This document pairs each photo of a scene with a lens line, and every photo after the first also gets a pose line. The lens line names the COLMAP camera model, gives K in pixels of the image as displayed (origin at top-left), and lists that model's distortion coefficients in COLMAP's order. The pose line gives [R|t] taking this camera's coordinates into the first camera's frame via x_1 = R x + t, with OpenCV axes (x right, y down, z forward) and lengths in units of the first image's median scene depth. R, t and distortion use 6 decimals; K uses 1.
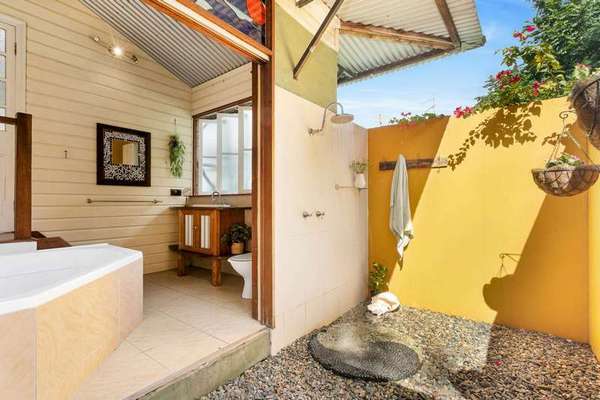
lens RADIAL K [[289.6, 0, 301.7], [0, 289.6, 200.0], [0, 0, 1]] dist [-0.010398, 0.002745]
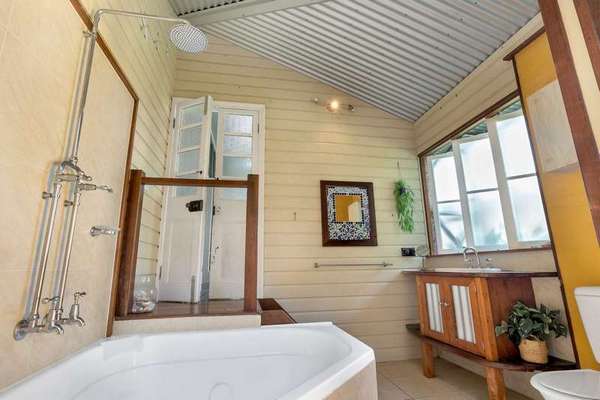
lens RADIAL K [[289.6, 0, 299.1], [0, 289.6, 198.9], [0, 0, 1]] dist [-0.010398, 0.002745]
pose [[0.736700, -0.163008, -0.656278, -0.135280], [0.020207, 0.975384, -0.219586, -0.000811], [0.675918, 0.148508, 0.721859, 0.252595]]
